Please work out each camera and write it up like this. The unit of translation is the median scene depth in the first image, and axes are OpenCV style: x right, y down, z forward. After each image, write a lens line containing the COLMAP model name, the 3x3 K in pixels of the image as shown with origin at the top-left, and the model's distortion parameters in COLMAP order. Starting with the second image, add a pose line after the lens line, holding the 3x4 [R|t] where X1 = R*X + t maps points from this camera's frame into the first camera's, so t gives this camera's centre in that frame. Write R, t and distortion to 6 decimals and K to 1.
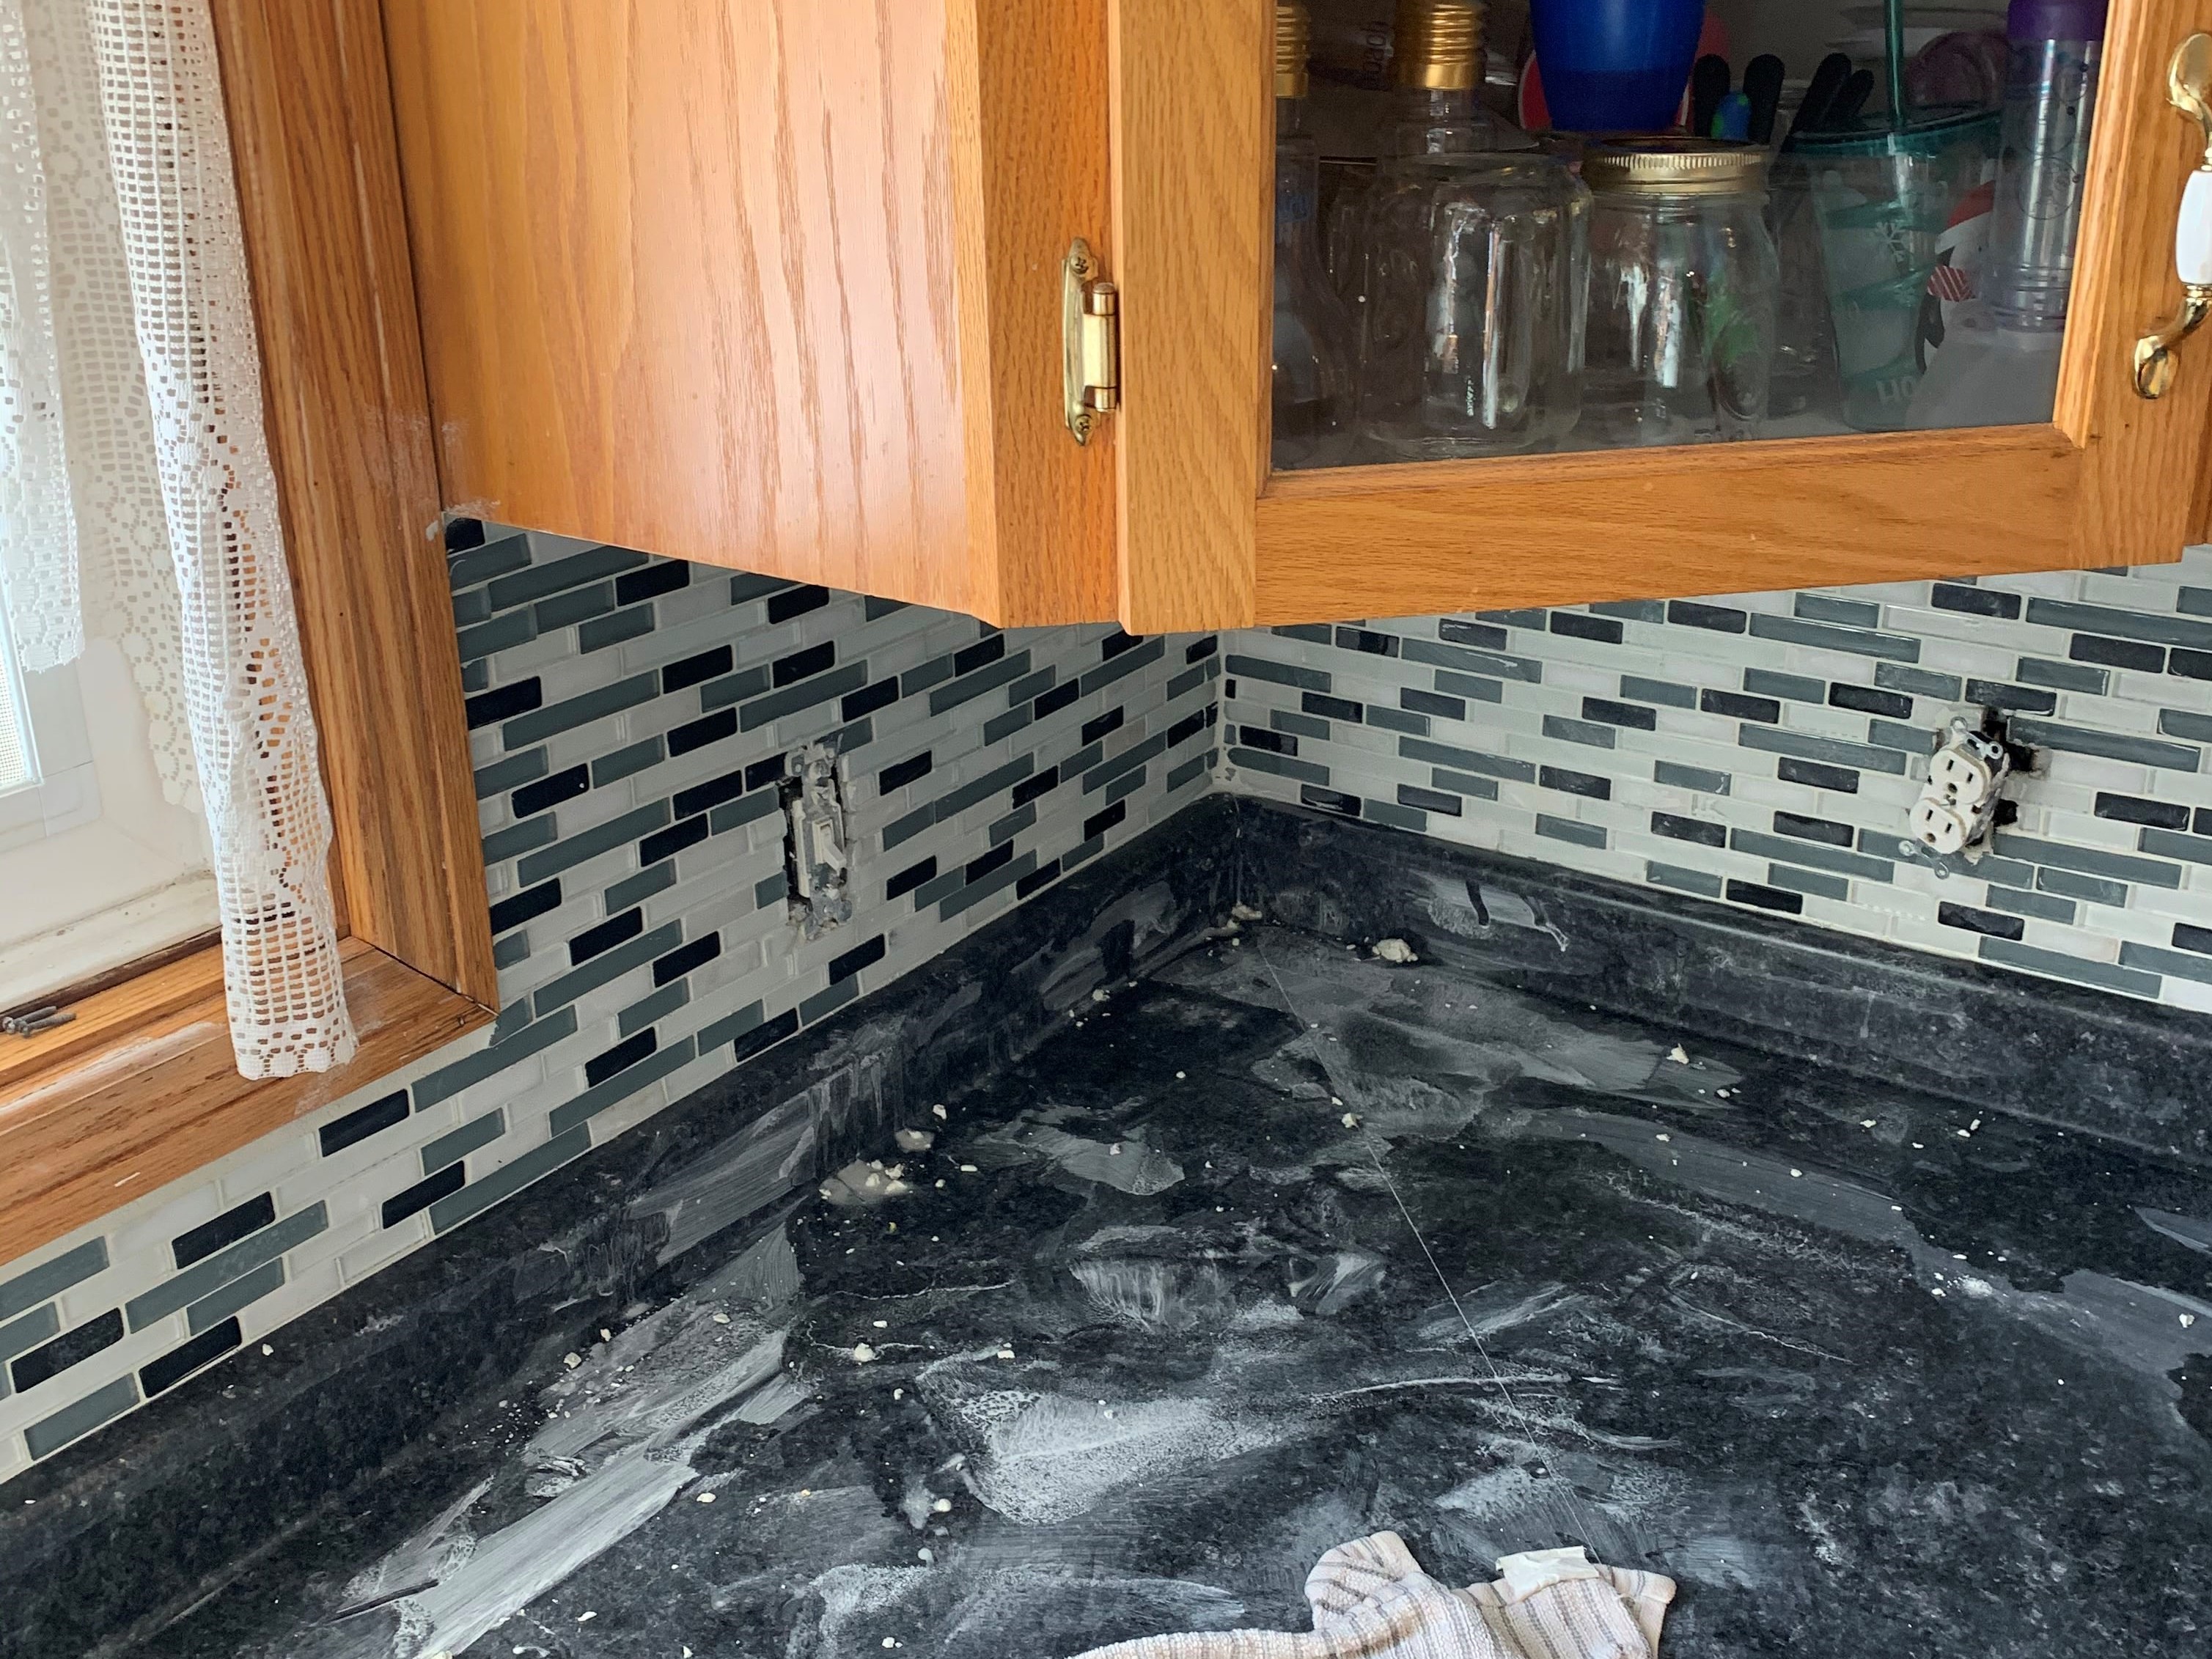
lens RADIAL K [[2239.1, 0, 1042.4], [0, 2239.1, 793.1], [0, 0, 1]] dist [0.090694, -0.219065]
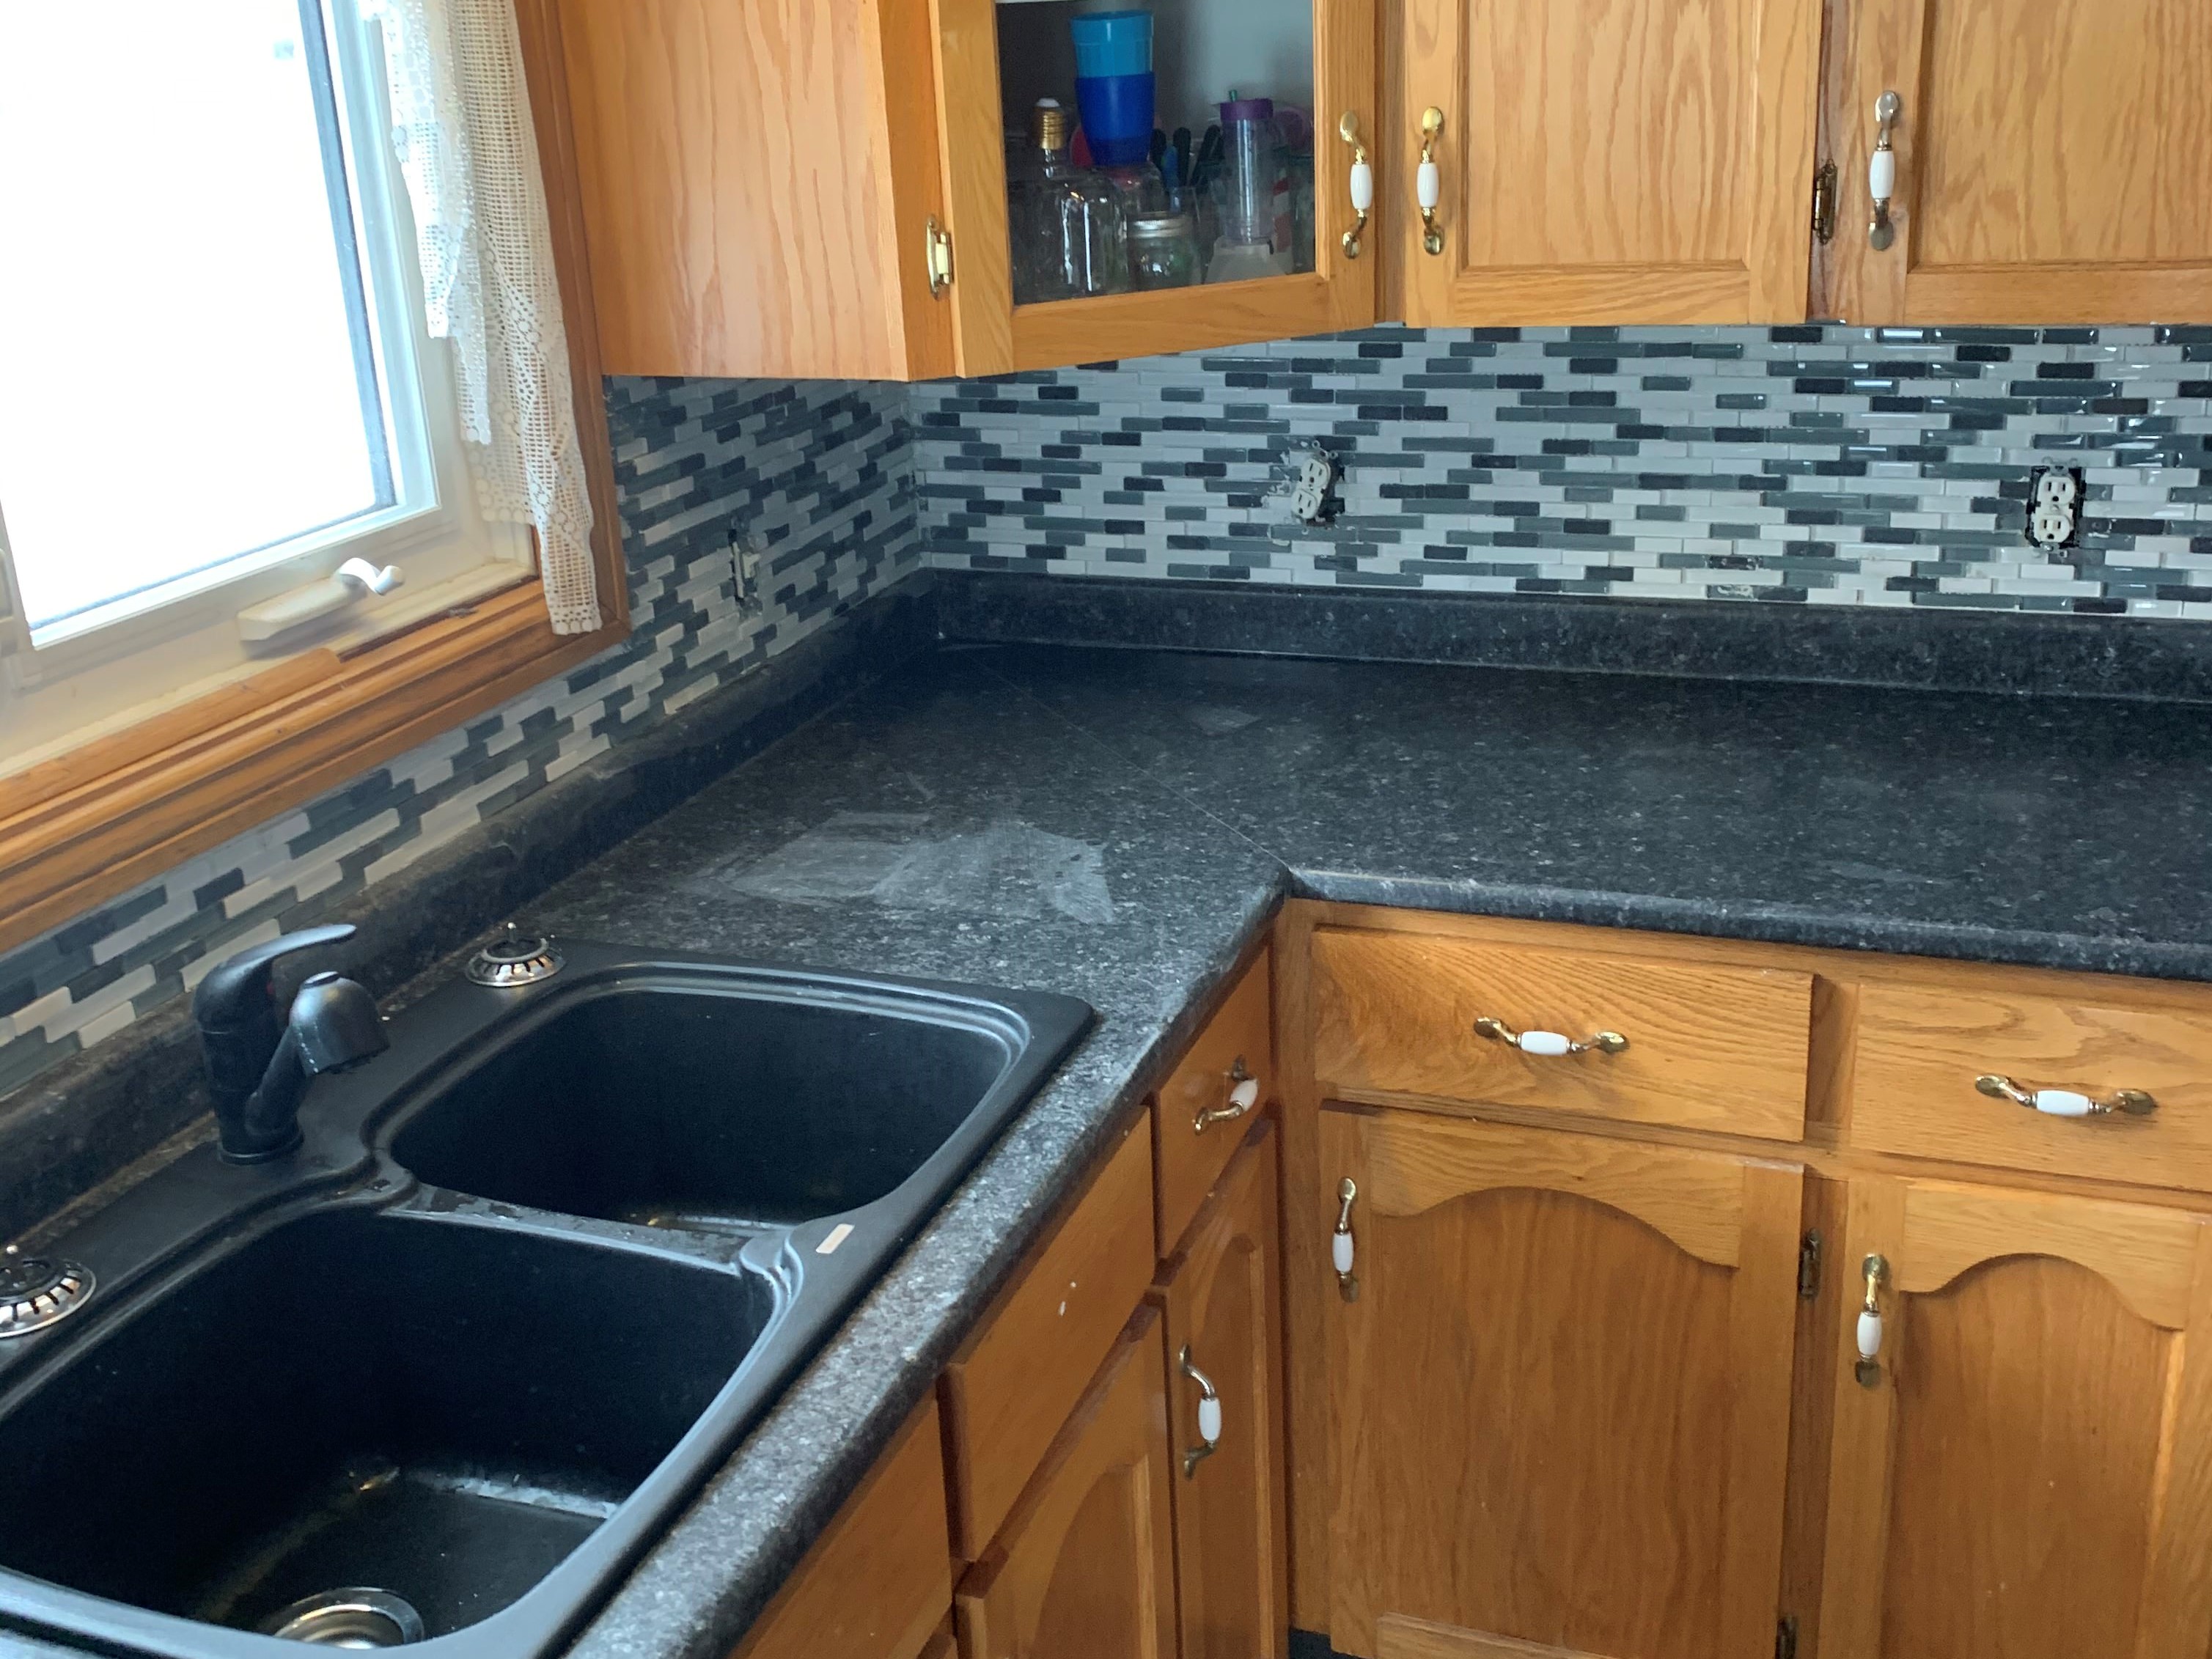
lens RADIAL K [[2239.1, 0, 1042.4], [0, 2239.1, 793.1], [0, 0, 1]] dist [0.090694, -0.219065]
pose [[0.968527, -0.110794, 0.222891, -0.300686], [0.118061, 0.992815, -0.019506, 0.277462], [-0.219128, 0.045207, 0.974648, -0.873728]]
